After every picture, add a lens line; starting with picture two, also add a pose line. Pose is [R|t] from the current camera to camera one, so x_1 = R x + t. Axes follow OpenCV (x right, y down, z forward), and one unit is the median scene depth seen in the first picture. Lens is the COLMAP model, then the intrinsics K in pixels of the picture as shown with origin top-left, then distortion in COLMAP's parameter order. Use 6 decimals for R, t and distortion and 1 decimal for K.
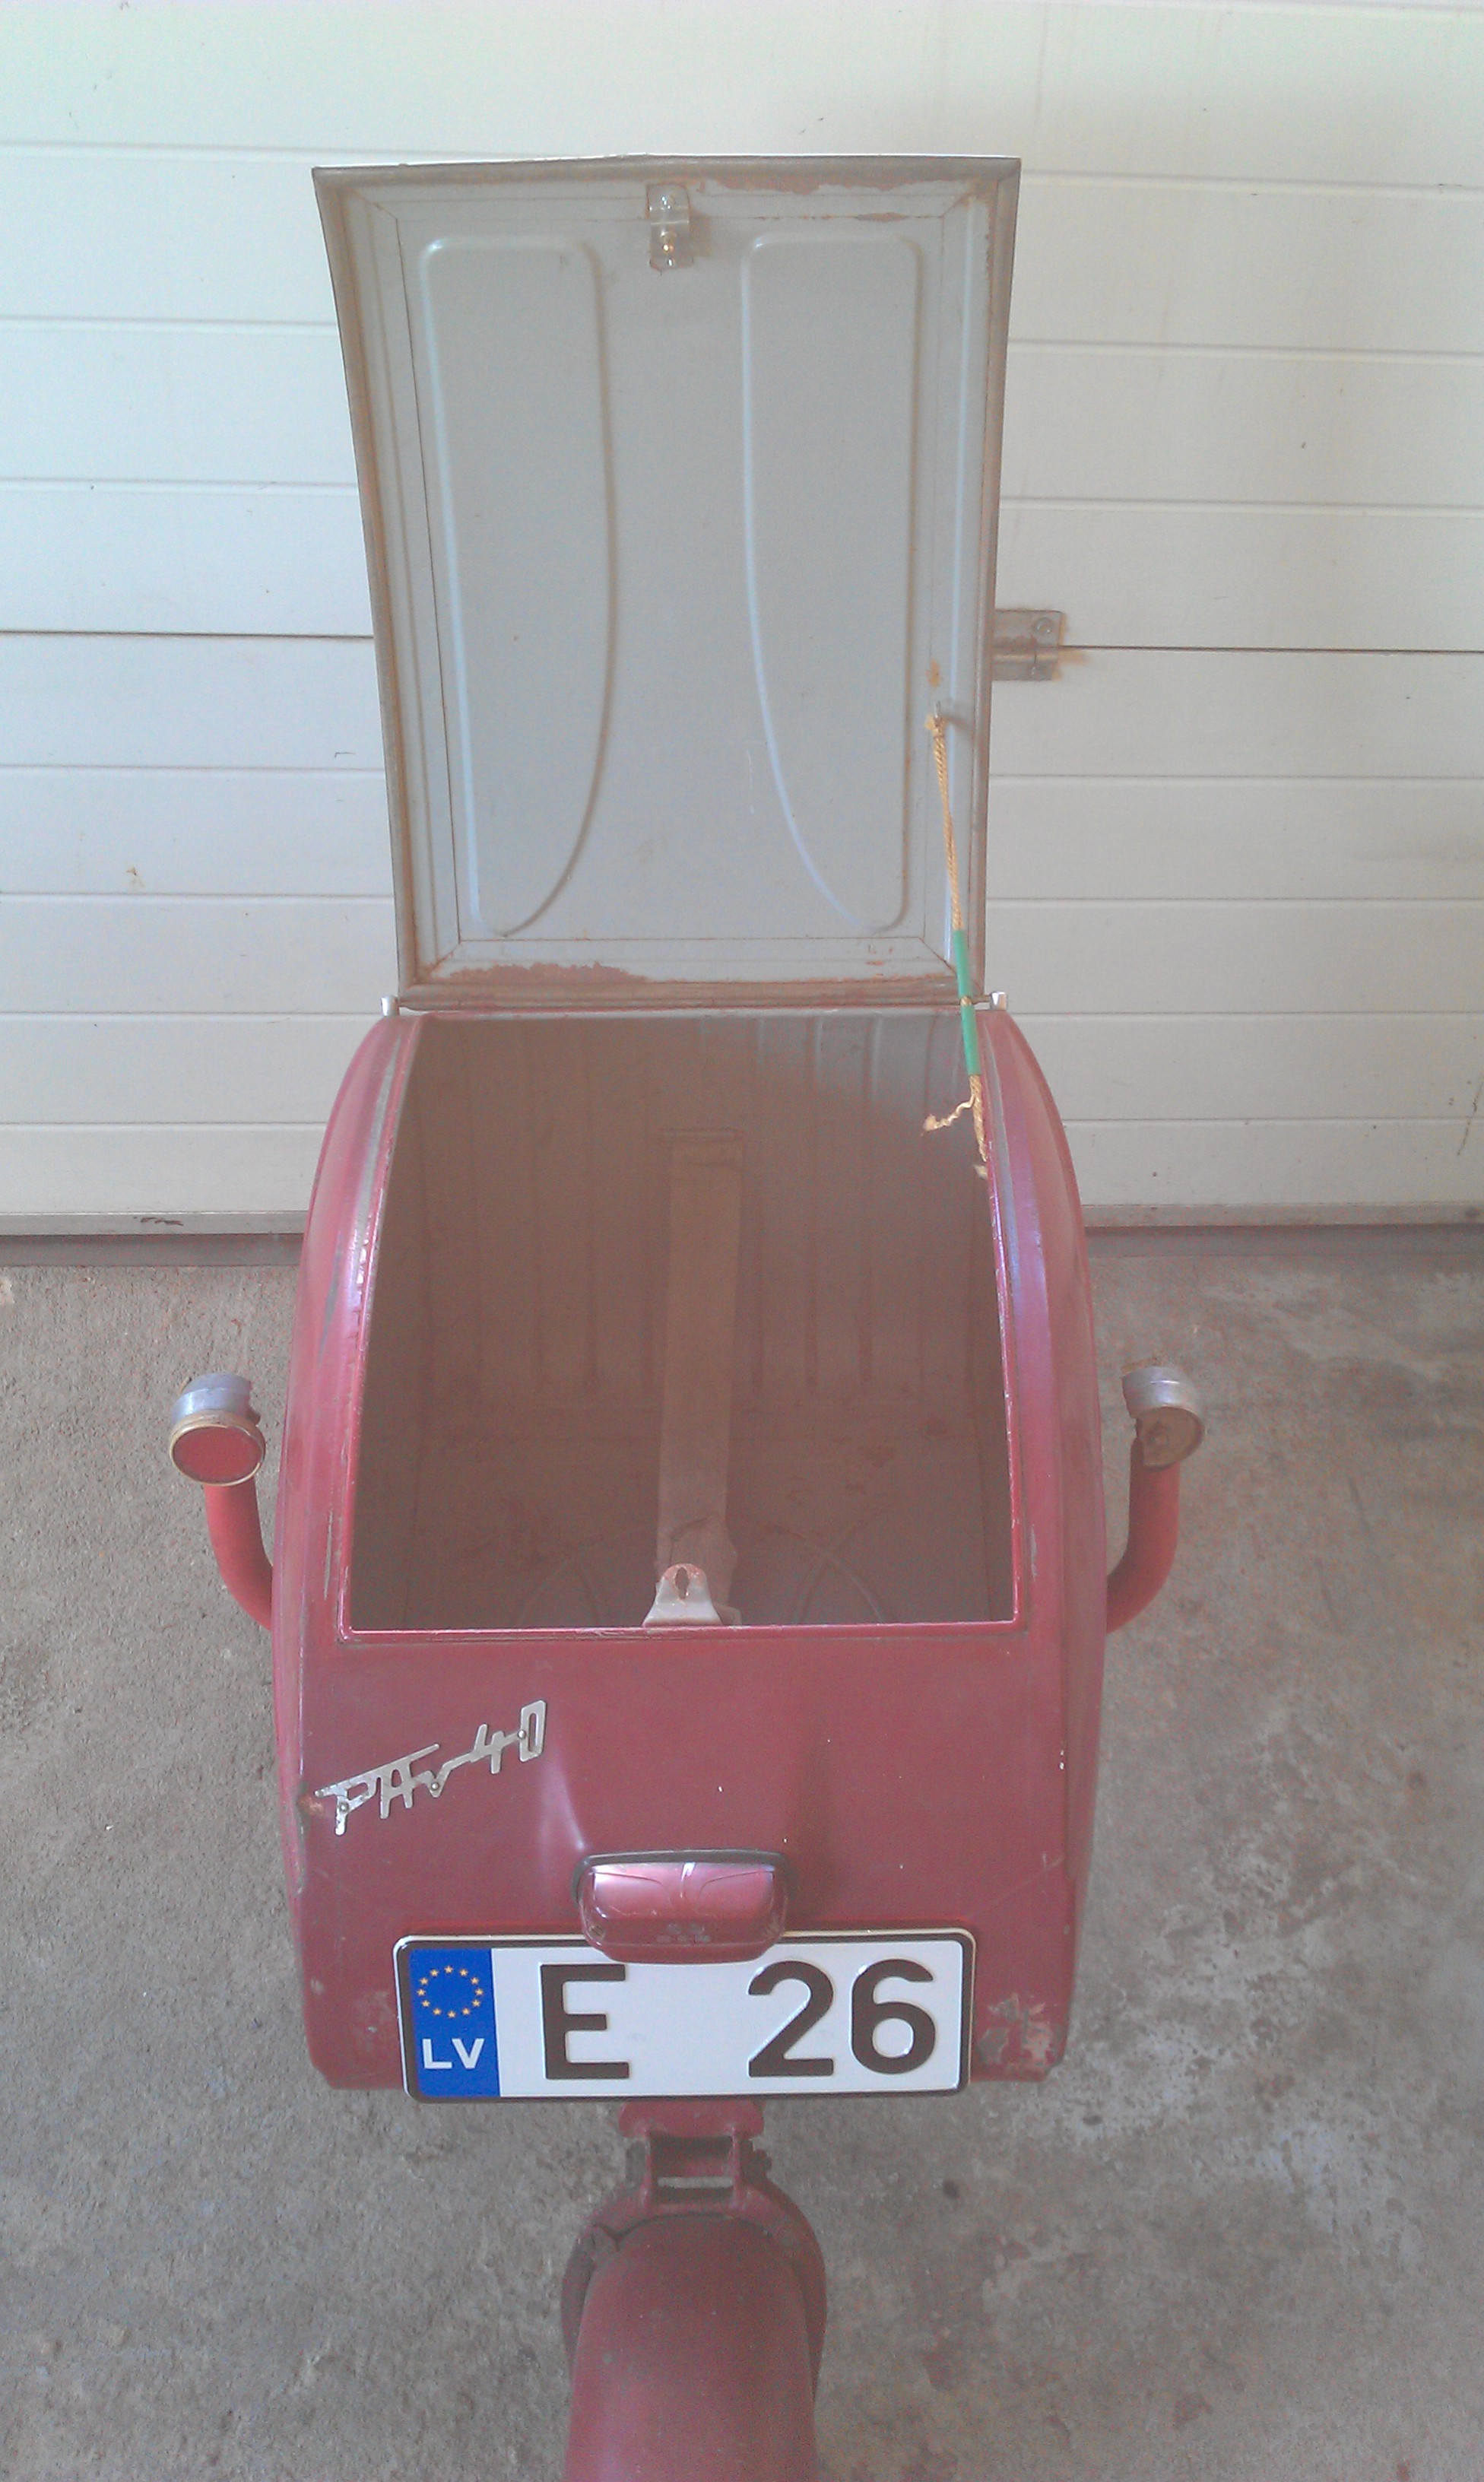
lens RADIAL K [[2688.9, 0, 754.2], [0, 2688.9, 1190.5], [0, 0, 1]] dist [-0.086367, 0.000000]
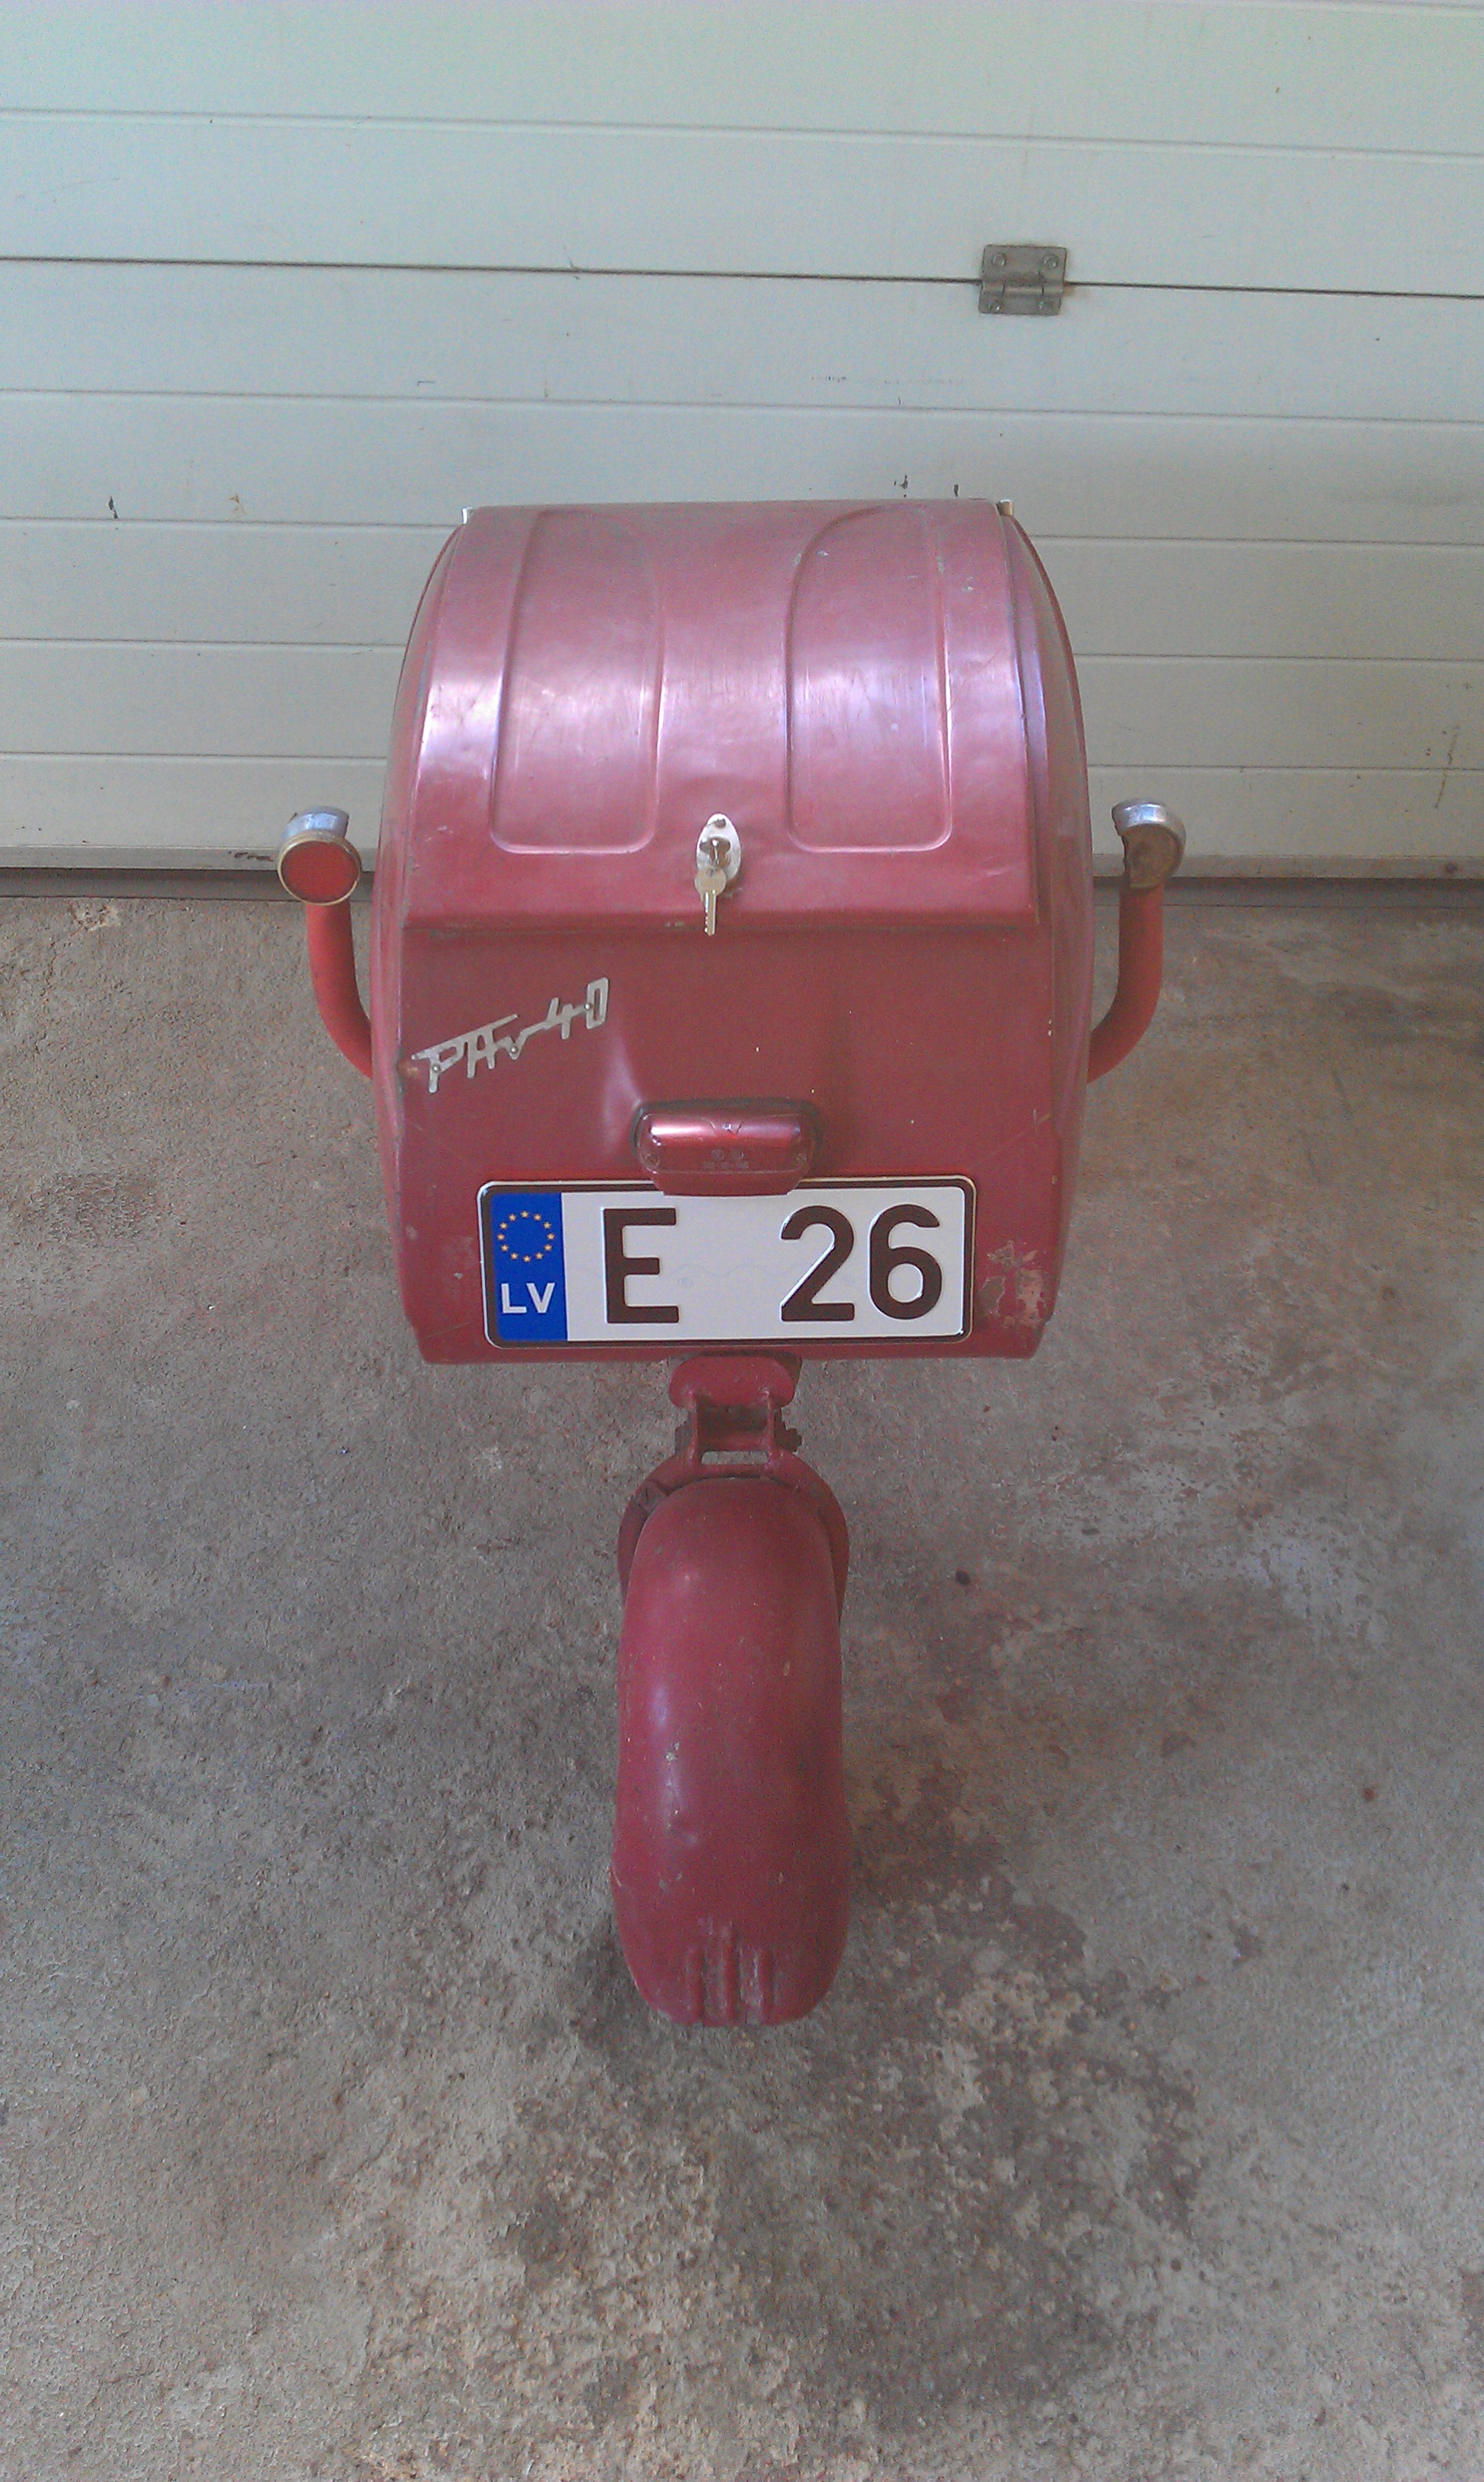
lens RADIAL K [[2688.9, 0, 750.2], [0, 2688.9, 1215.9], [0, 0, 1]] dist [-0.086367, 0.000000]
pose [[0.999843, 0.002810, -0.017492, 0.003580], [-0.002998, 0.999938, -0.010732, 0.230132], [0.017461, 0.010783, 0.999789, -0.130635]]
